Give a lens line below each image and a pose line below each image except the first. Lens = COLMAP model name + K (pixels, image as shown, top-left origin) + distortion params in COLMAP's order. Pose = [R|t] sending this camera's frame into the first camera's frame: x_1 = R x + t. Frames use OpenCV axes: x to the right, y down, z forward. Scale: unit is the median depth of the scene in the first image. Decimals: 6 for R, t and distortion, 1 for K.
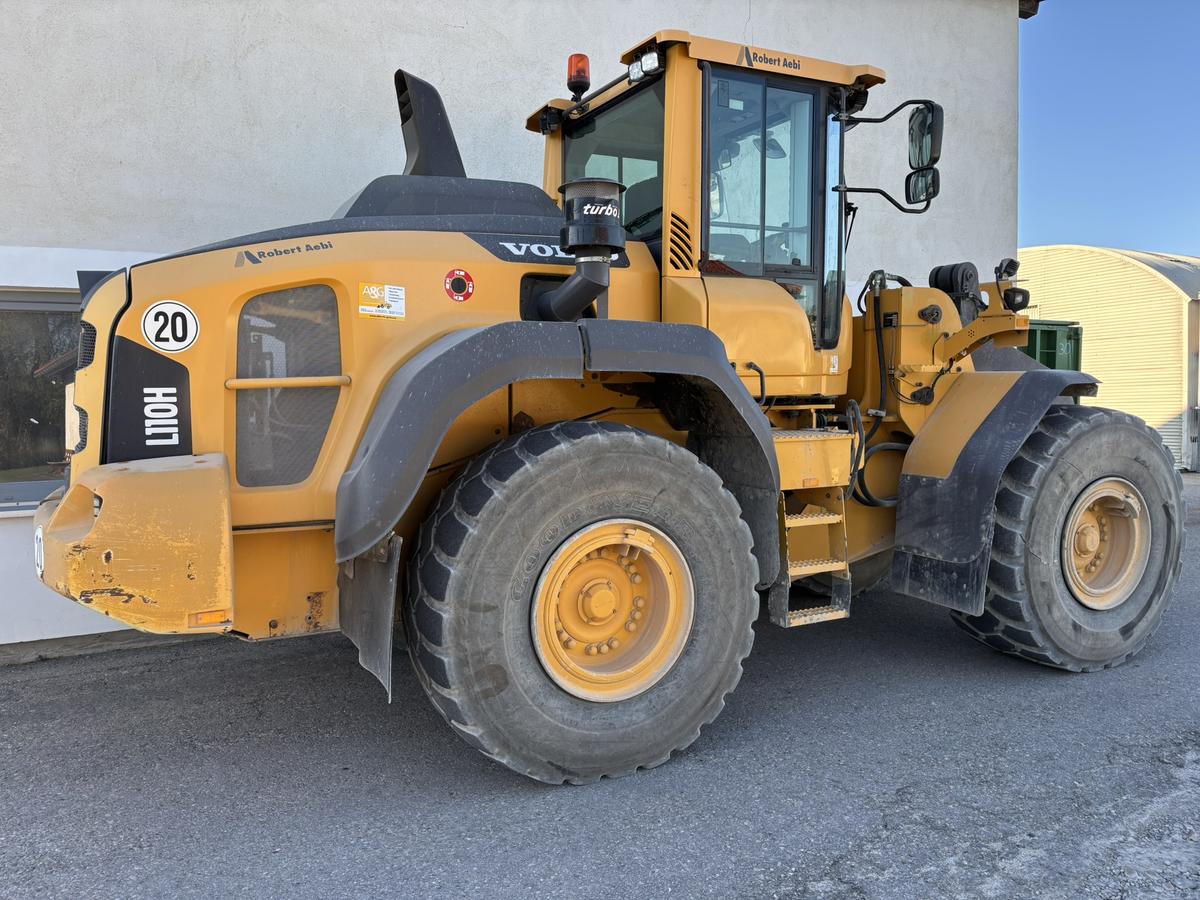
lens RADIAL K [[904.8, 0, 600.0], [0, 904.8, 450.0], [0, 0, 1]] dist [0.057840, -0.071590]
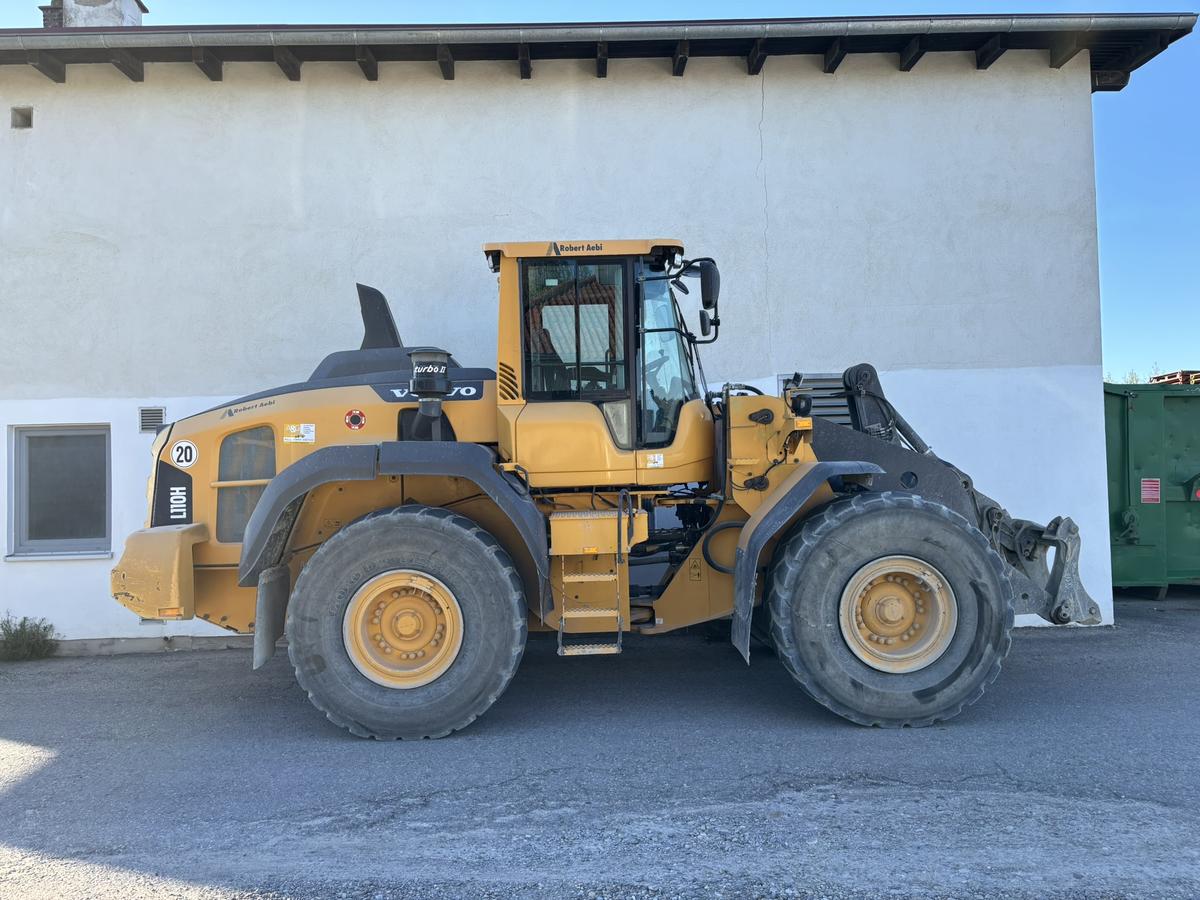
lens RADIAL K [[910.4, 0, 595.7], [0, 910.4, 448.2], [0, 0, 1]] dist [0.026408, -0.007471]
pose [[0.899116, -0.019726, -0.437267, 0.926427], [-0.013296, 0.997292, -0.072328, -0.020623], [0.437509, 0.070845, 0.896419, -0.251702]]
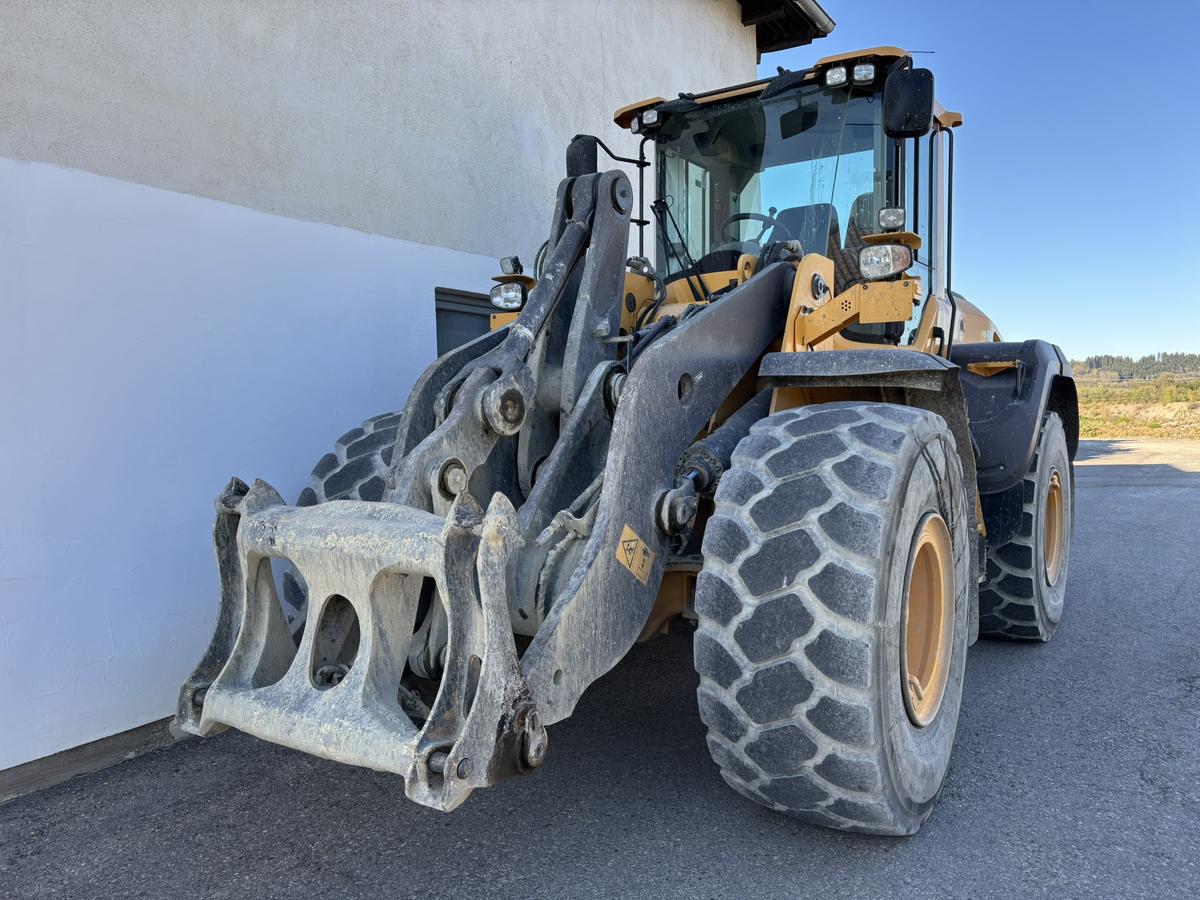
lens RADIAL K [[895.7, 0, 610.7], [0, 895.7, 442.0], [0, 0, 1]] dist [0.094695, -0.110204]
pose [[0.855771, -0.019224, 0.516998, -0.617092], [0.036094, 0.999093, -0.022595, 0.005821], [-0.516094, 0.037996, 0.855689, 0.394321]]
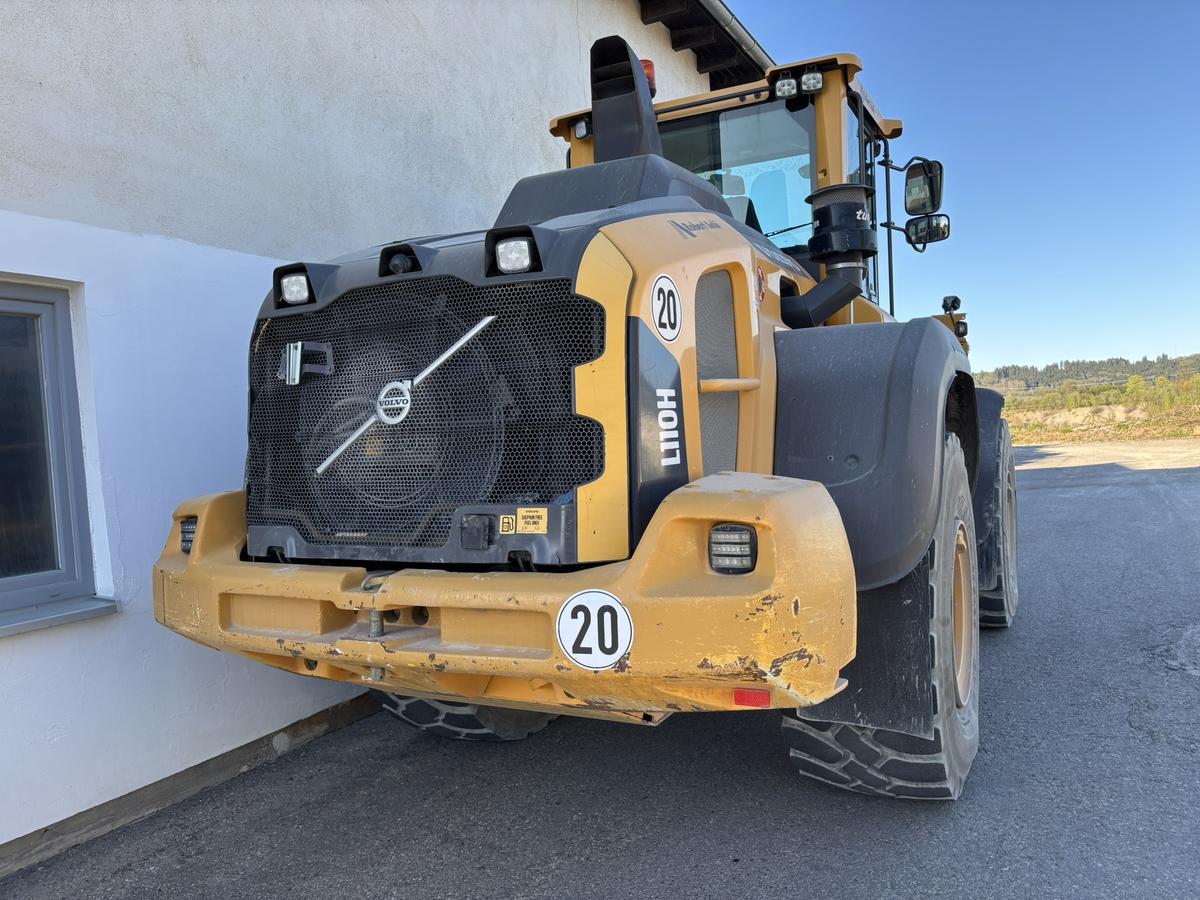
lens RADIAL K [[901.8, 0, 604.5], [0, 901.8, 453.2], [0, 0, 1]] dist [0.060113, -0.070660]
pose [[0.815081, -0.048167, 0.577341, -0.809706], [0.084347, 0.995786, -0.036002, 0.005631], [-0.573174, 0.078042, 0.815709, 0.366158]]
